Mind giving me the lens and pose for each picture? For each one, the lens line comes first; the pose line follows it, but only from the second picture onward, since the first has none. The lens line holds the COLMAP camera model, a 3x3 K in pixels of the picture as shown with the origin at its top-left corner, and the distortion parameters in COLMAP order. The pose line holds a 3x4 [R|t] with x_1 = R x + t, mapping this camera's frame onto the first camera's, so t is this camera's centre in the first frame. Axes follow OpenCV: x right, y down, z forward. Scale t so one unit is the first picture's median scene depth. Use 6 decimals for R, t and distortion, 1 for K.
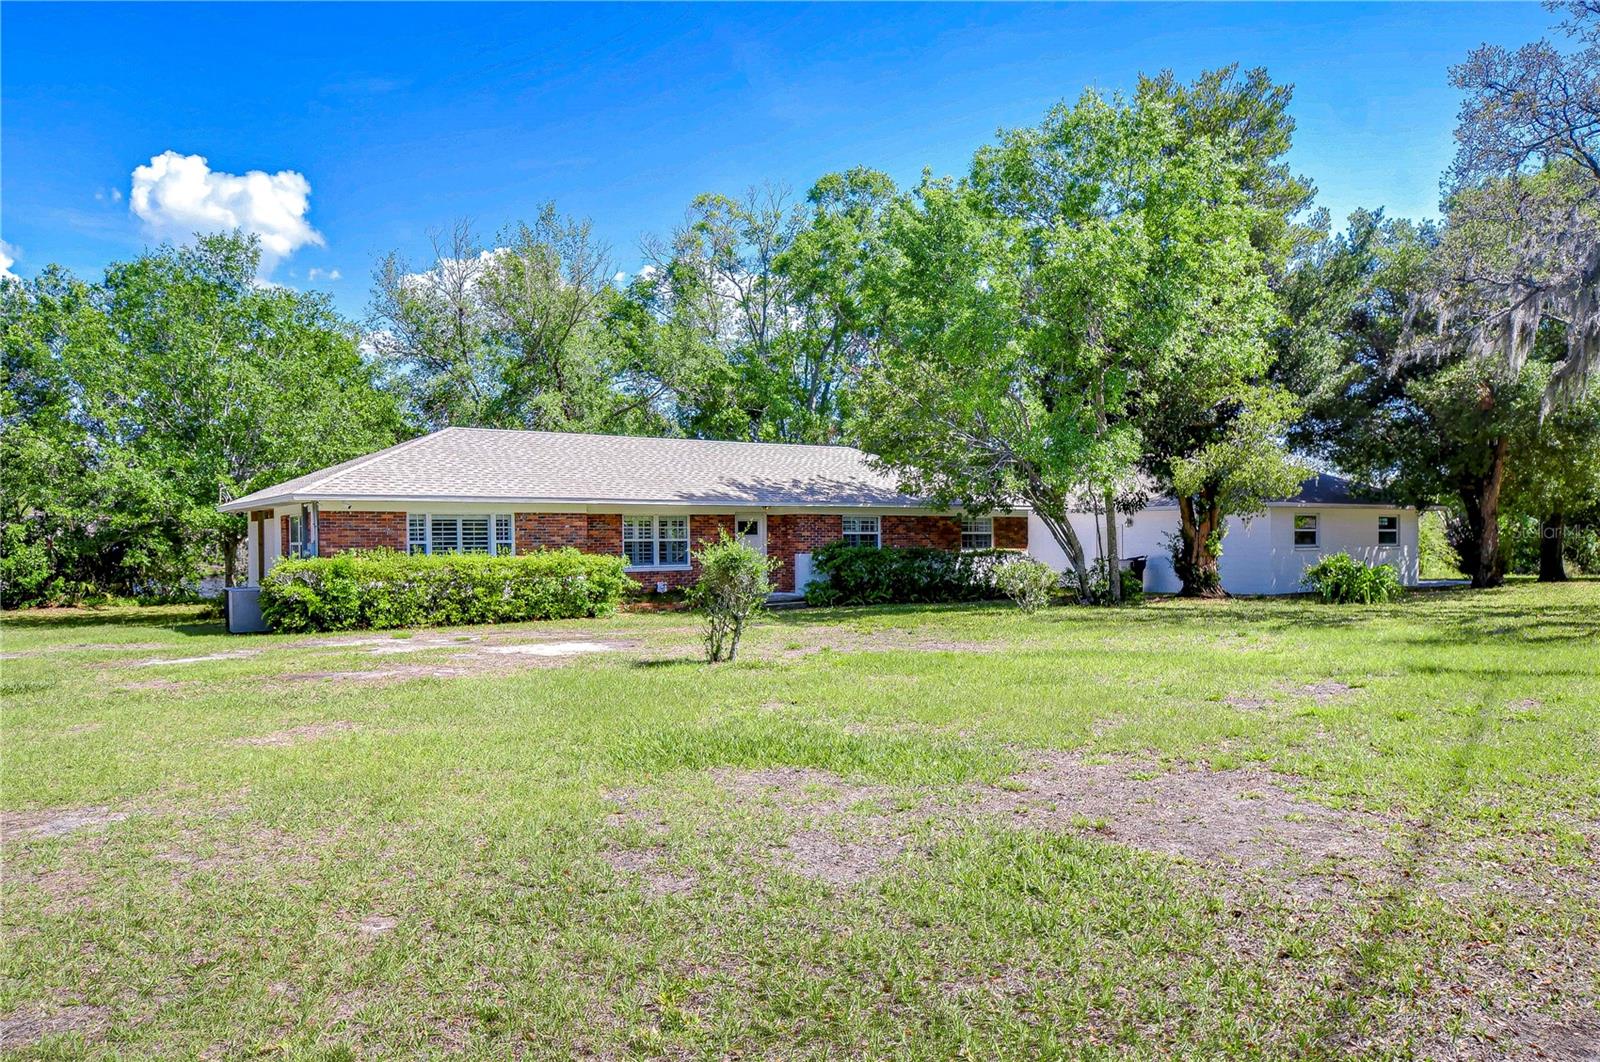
lens RADIAL K [[1116.4, 0, 793.1], [0, 1116.4, 531.7], [0, 0, 1]] dist [0.002201, 0.002991]
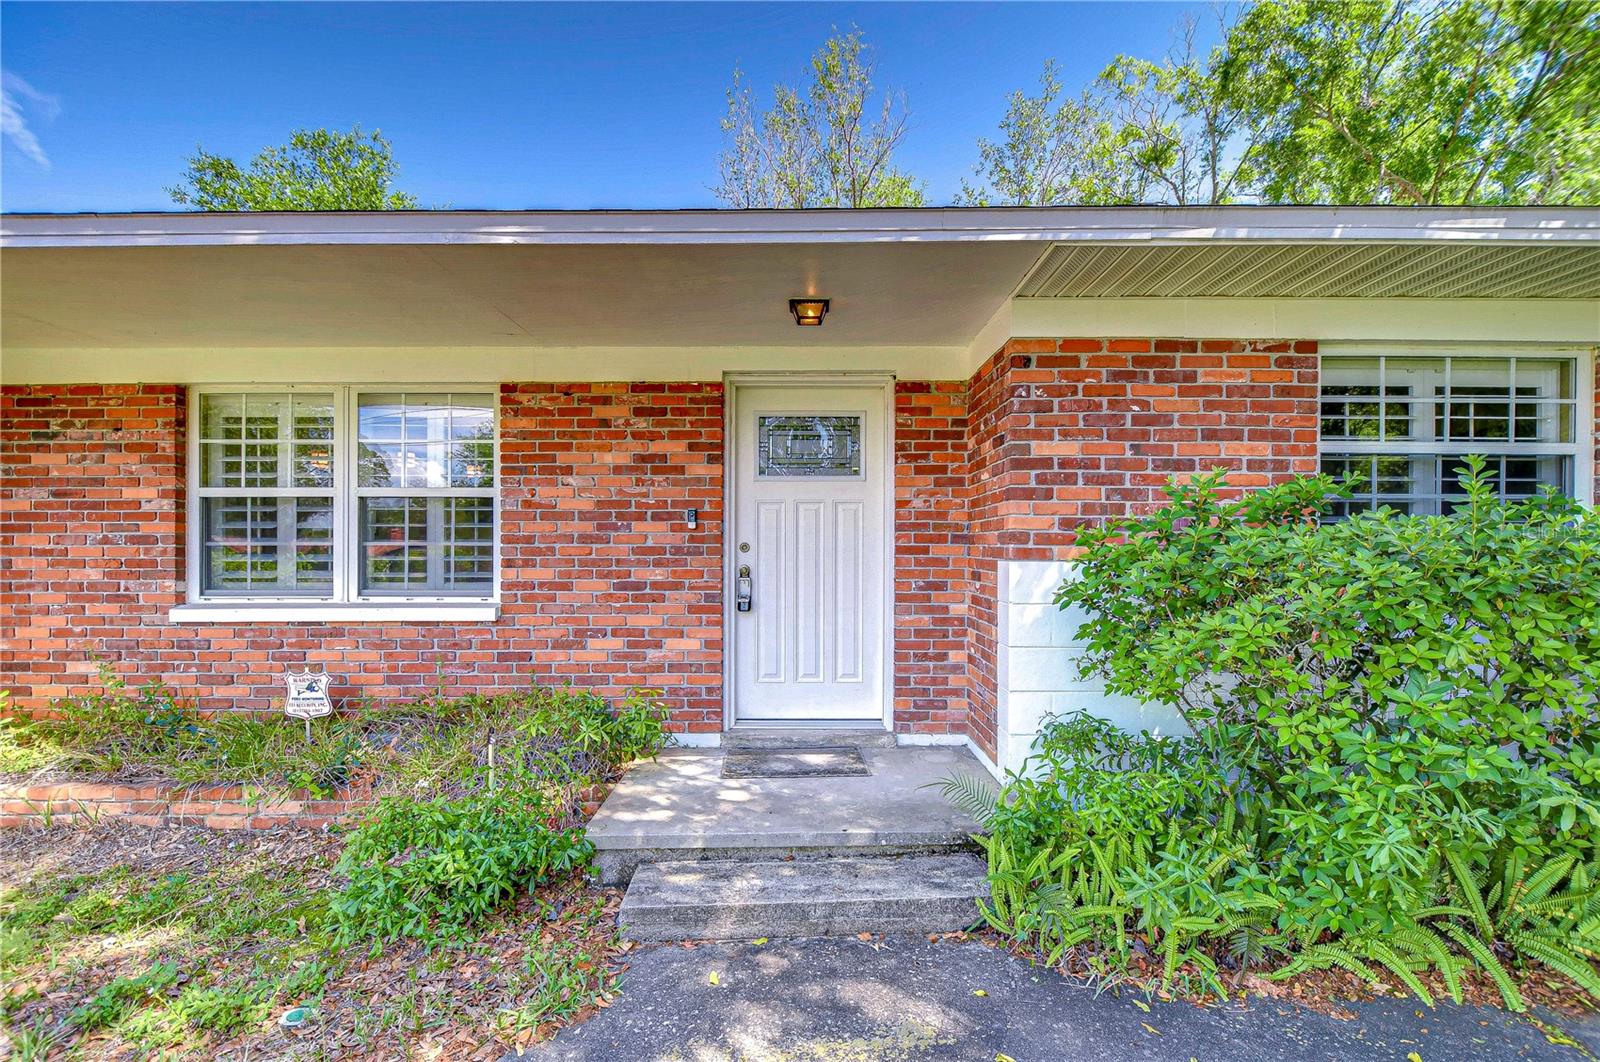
lens RADIAL K [[699.9, 0, 799.1], [0, 699.9, 540.6], [0, 0, 1]] dist [0.016440, -0.000186]
pose [[0.810405, 0.005012, -0.585848, 0.052280], [-0.002405, 0.999983, 0.005228, 0.019004], [0.585865, -0.002828, 0.810404, 1.035245]]
